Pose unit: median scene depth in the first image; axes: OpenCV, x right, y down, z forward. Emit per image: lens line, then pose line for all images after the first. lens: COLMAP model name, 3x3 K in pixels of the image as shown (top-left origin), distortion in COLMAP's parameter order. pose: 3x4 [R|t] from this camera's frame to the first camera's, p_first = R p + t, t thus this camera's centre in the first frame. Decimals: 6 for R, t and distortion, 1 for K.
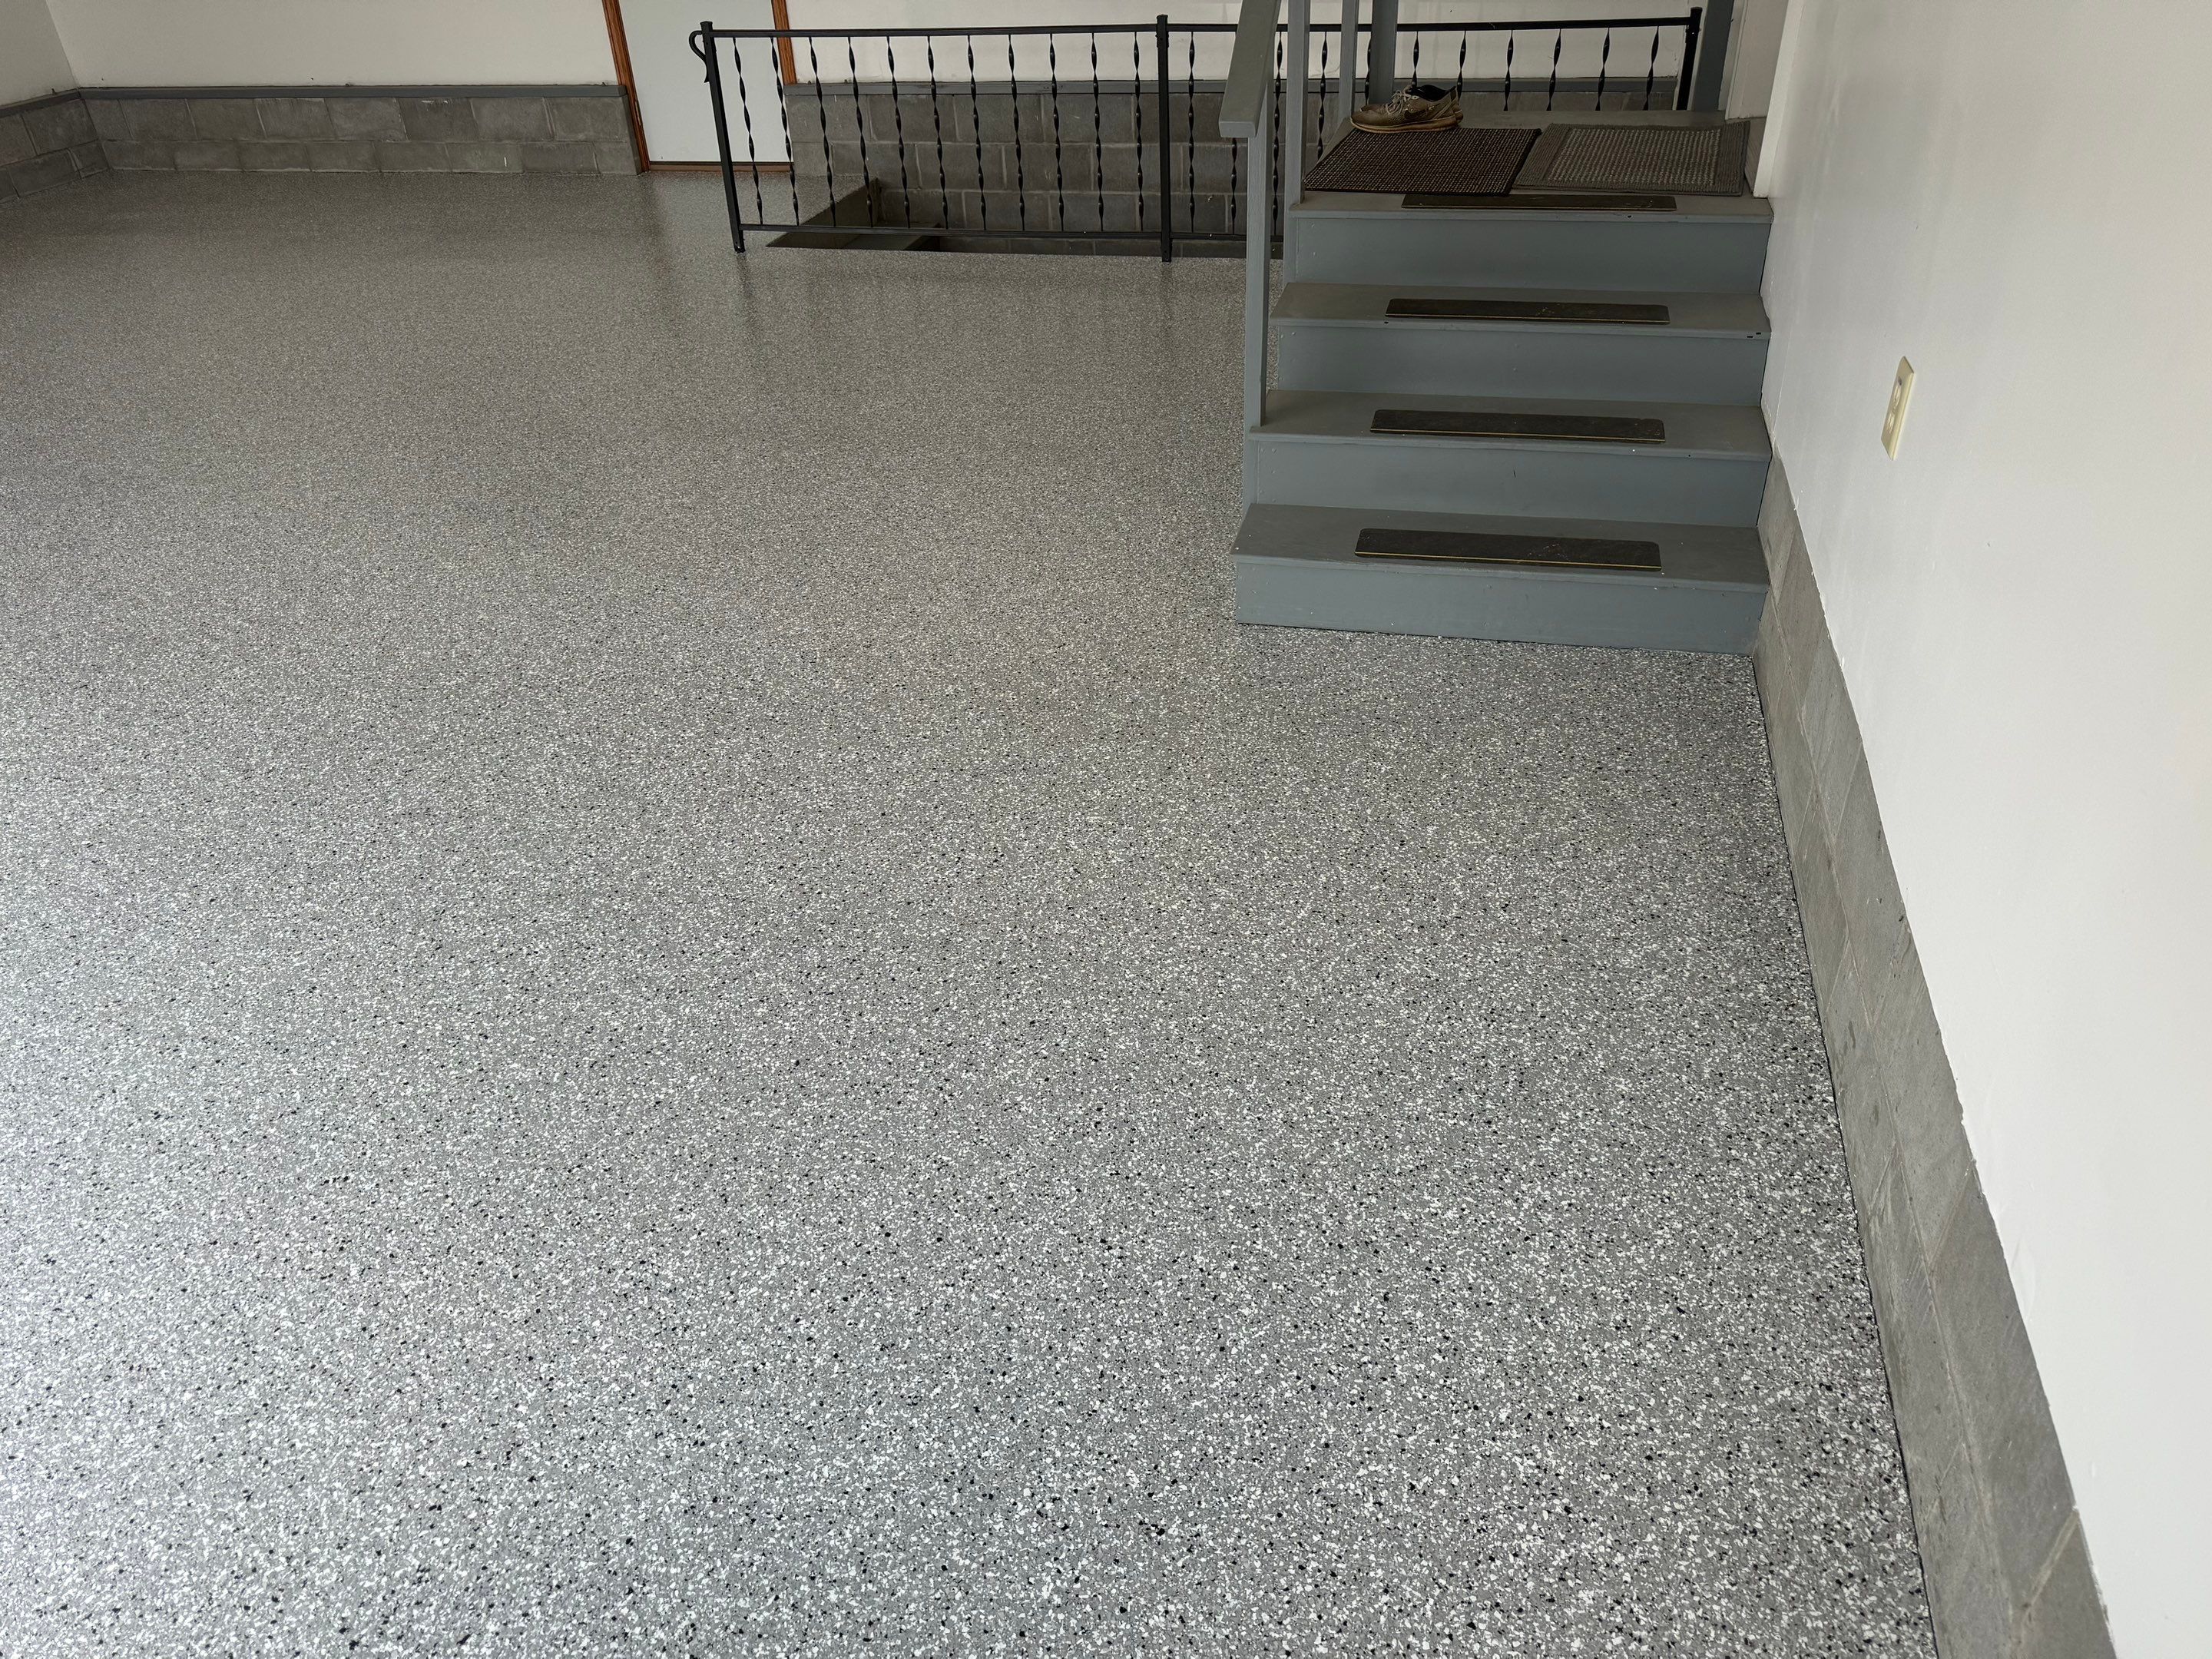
lens RADIAL K [[1571.1, 0, 1097.7], [0, 1571.1, 828.5], [0, 0, 1]] dist [0.032656, -0.032484]
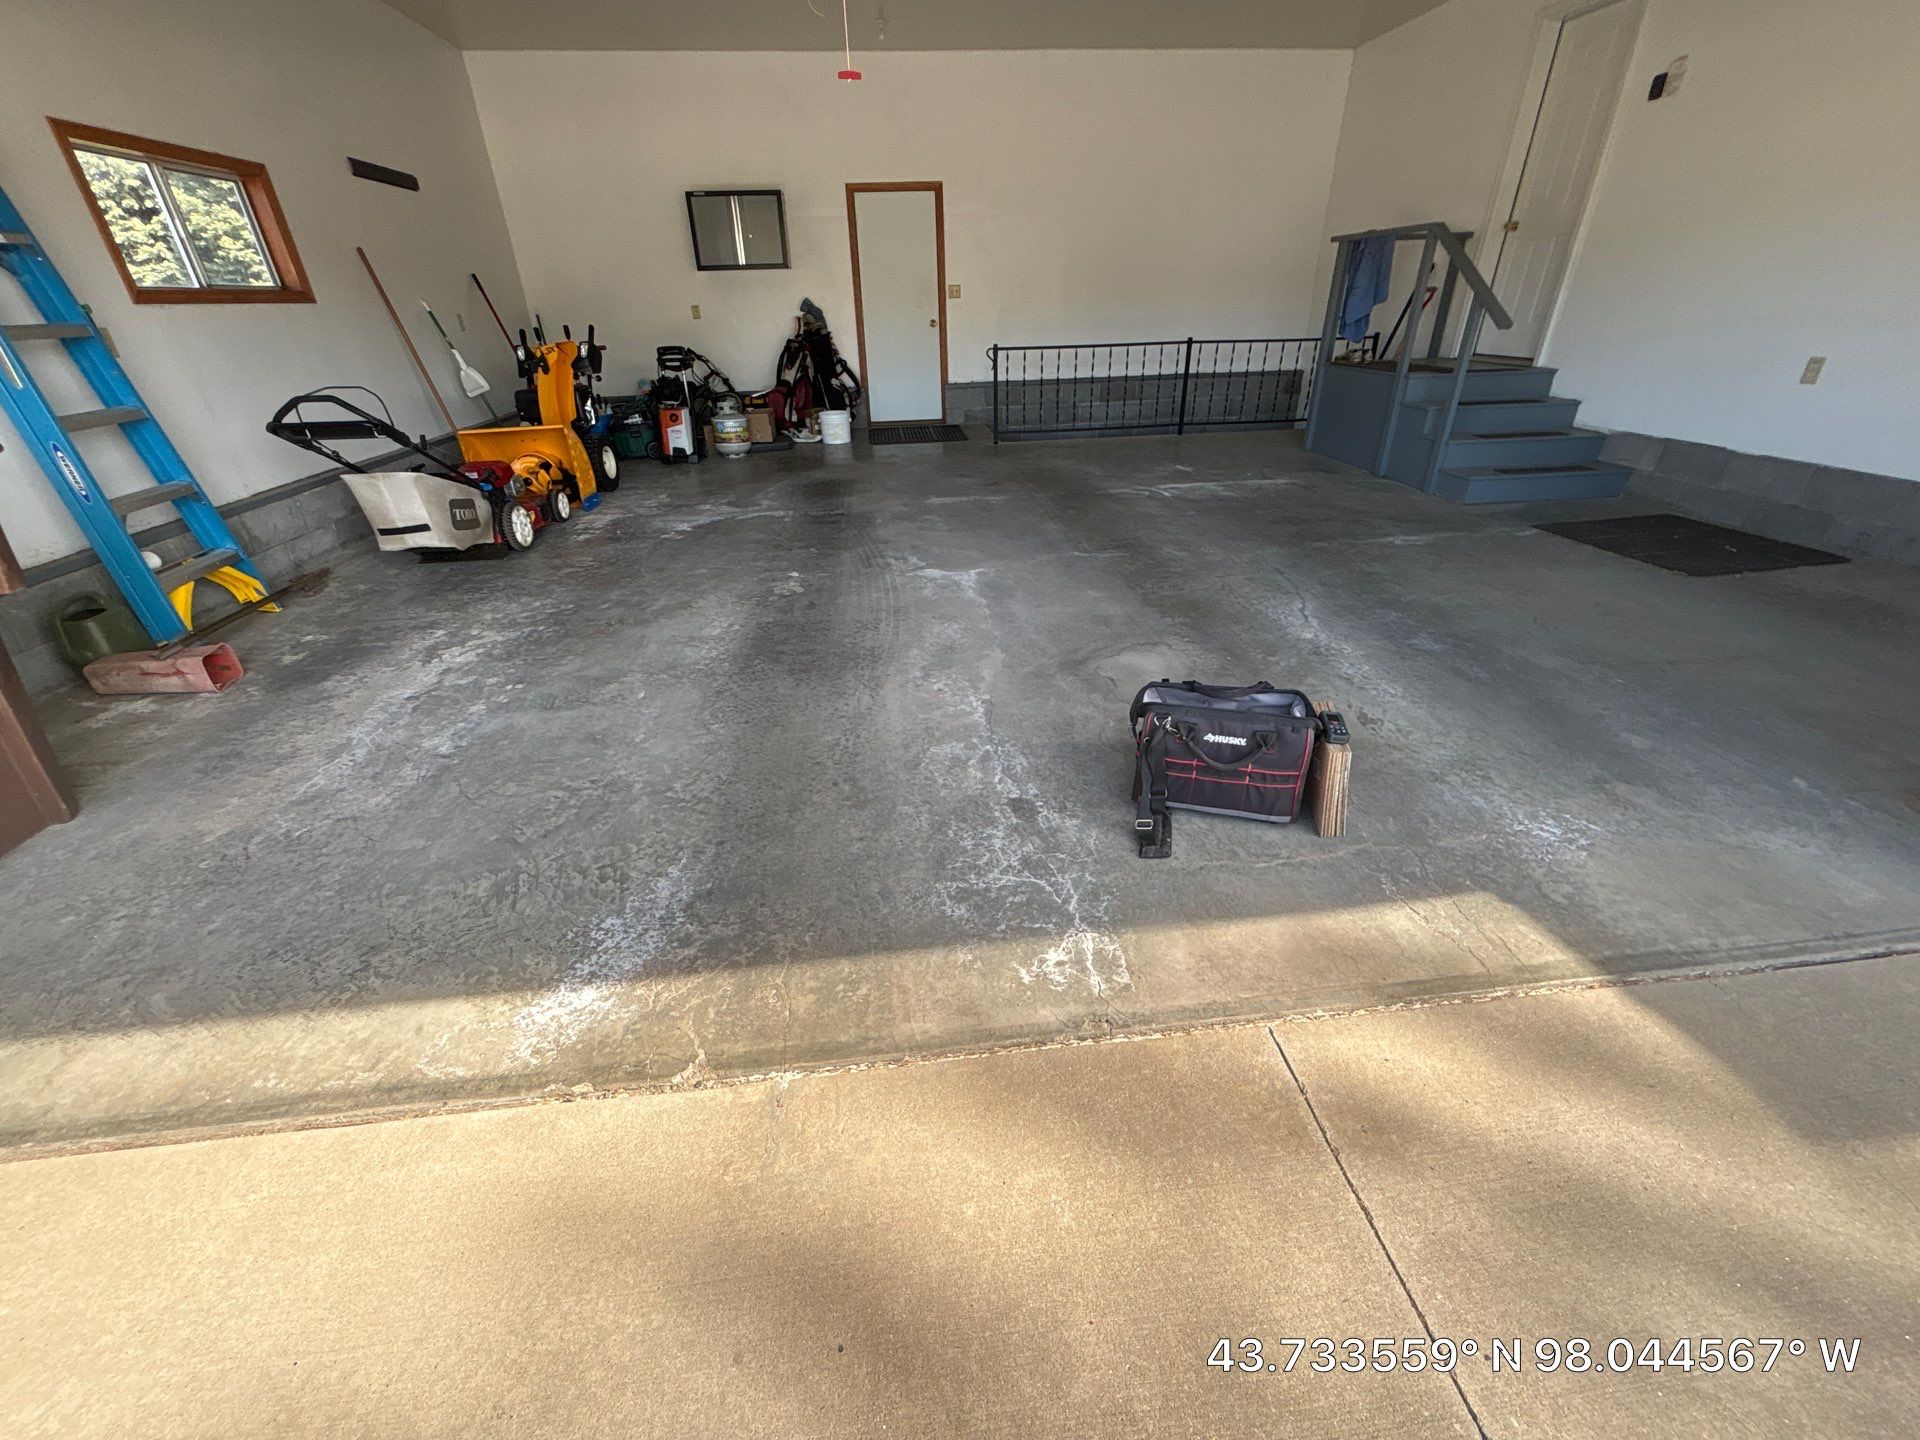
lens RADIAL K [[766.1, 0, 959.3], [0, 766.1, 716.6], [0, 0, 1]] dist [0.001055, -0.000728]
pose [[0.936295, -0.149519, 0.317799, -1.002558], [0.182050, 0.980419, -0.075082, 0.143232], [-0.300350, 0.128154, 0.945181, 0.018656]]
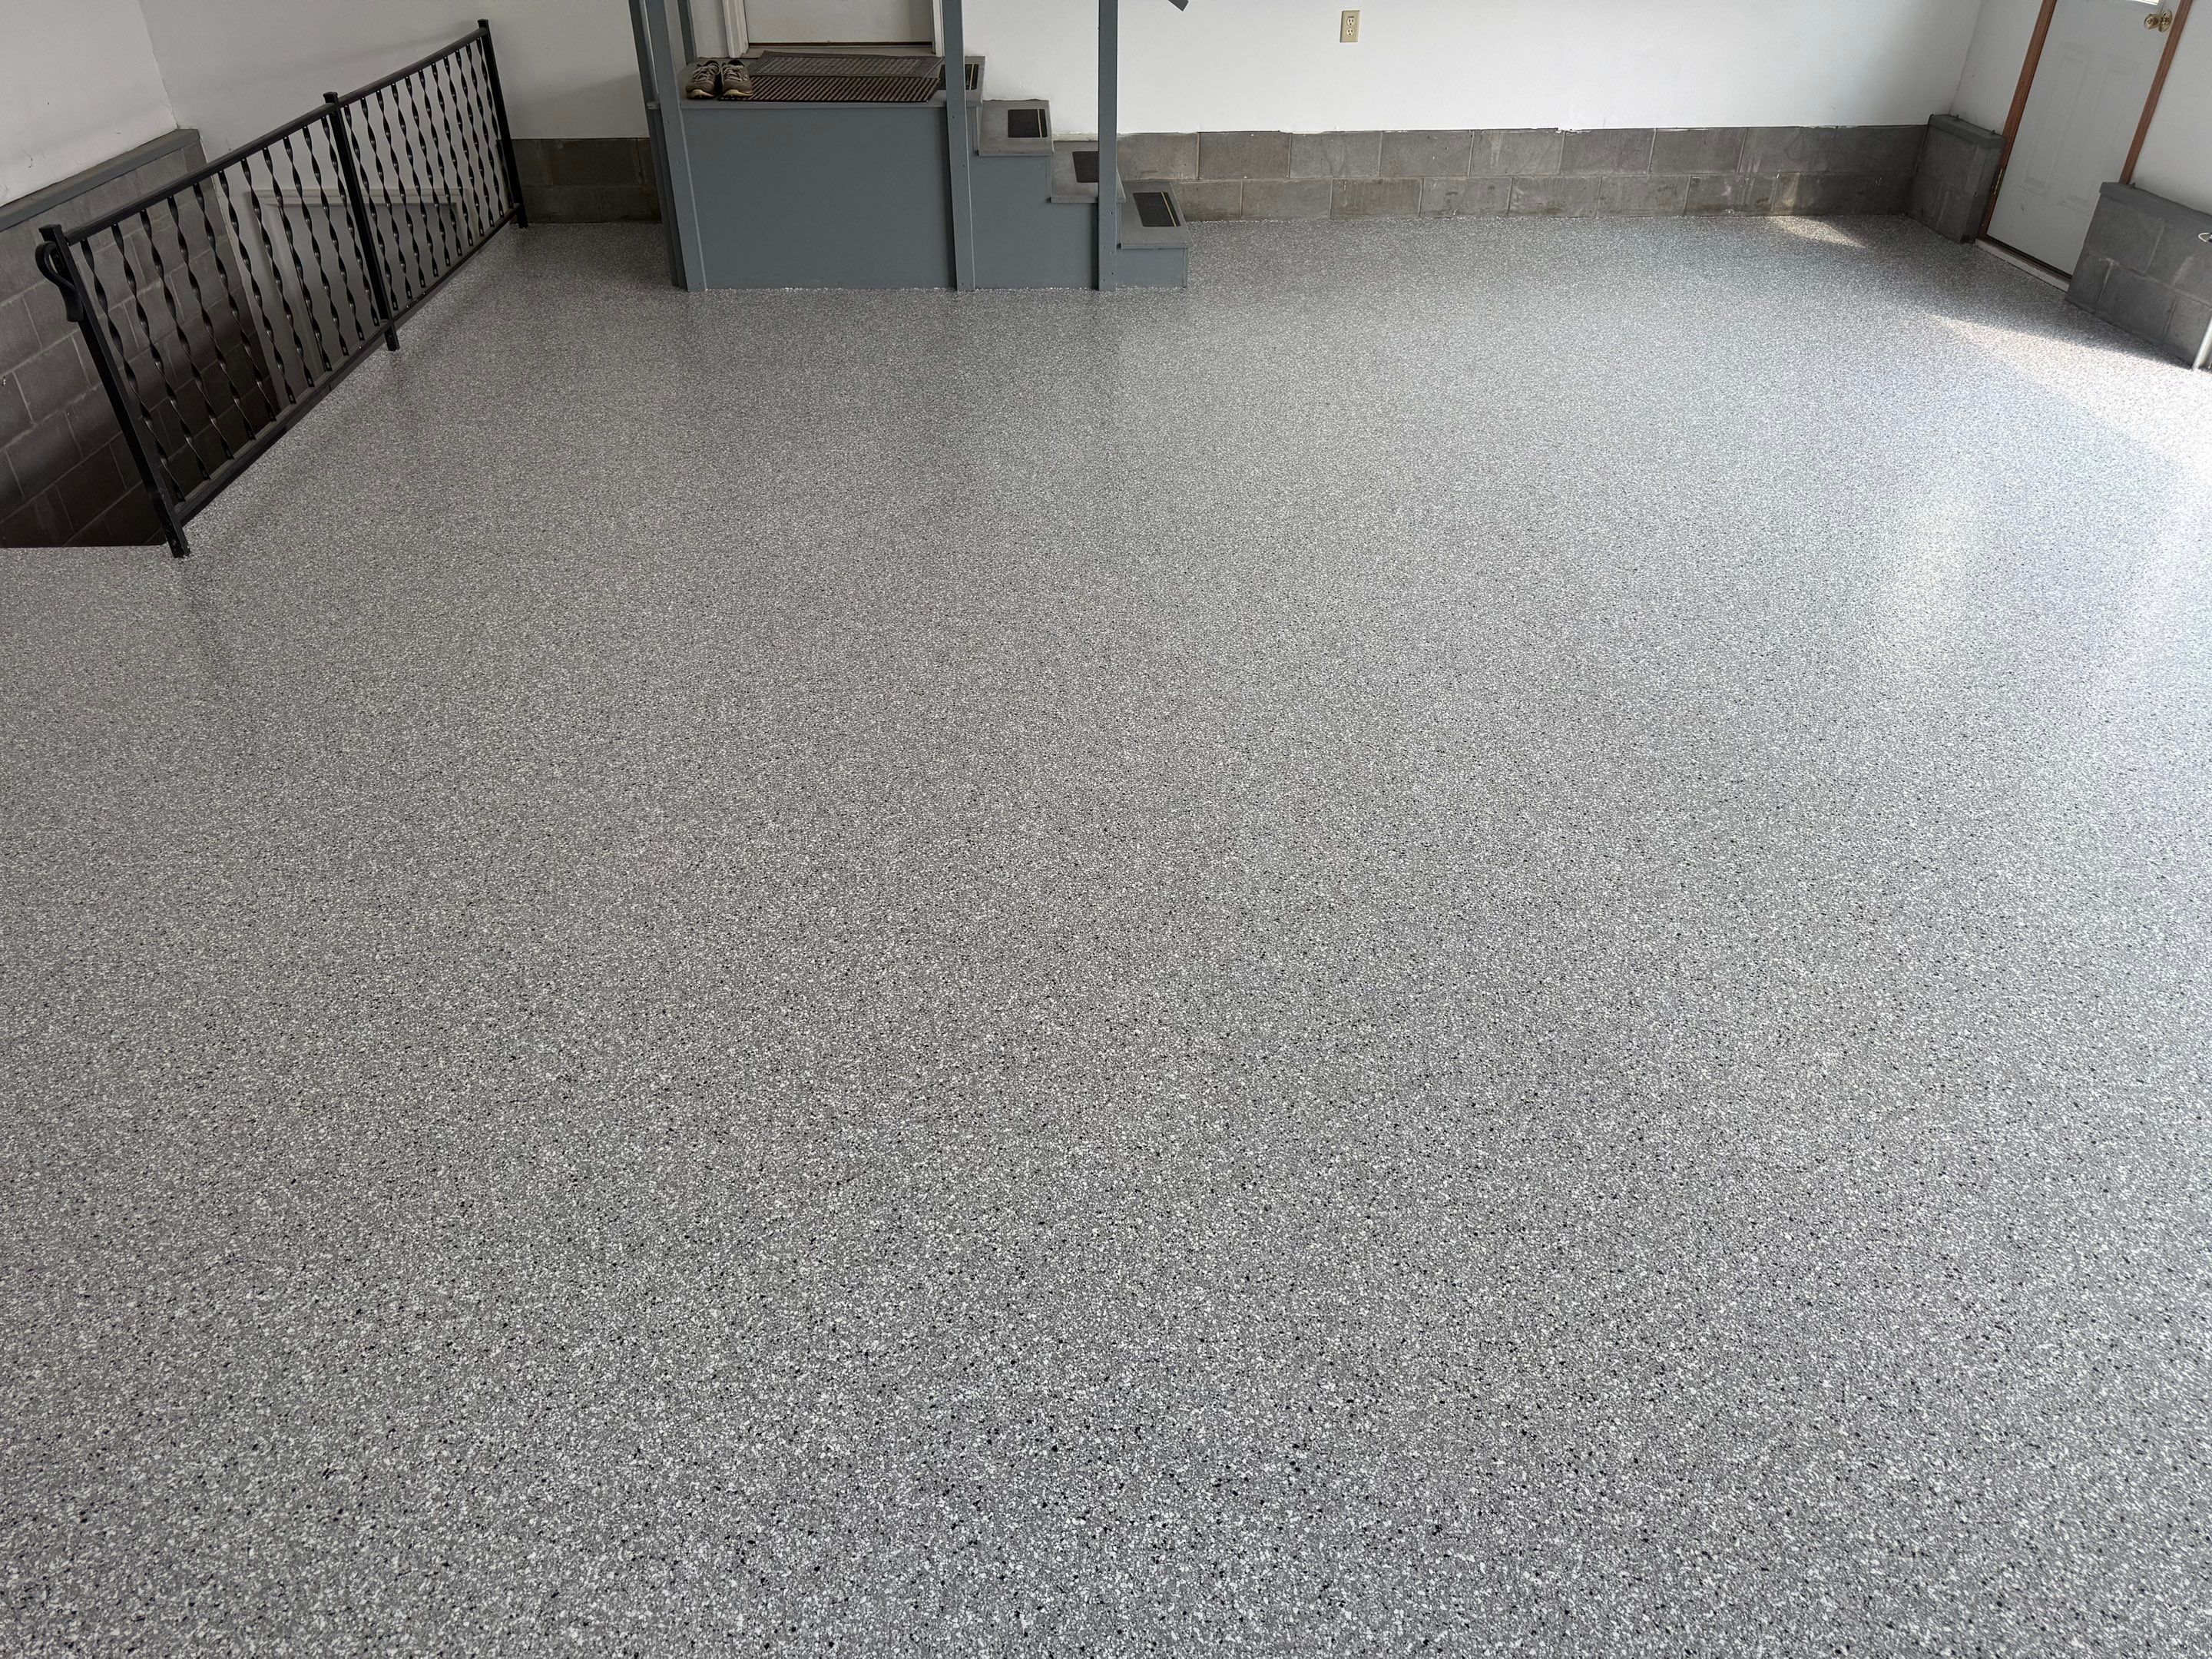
lens RADIAL K [[1571.1, 0, 1097.1], [0, 1571.1, 831.8], [0, 0, 1]] dist [0.032656, -0.032484]
pose [[-0.288470, -0.501716, 0.815516, -1.335451], [0.545152, 0.614133, 0.570658, -0.669355], [-0.787143, 0.609198, 0.096353, 1.031968]]
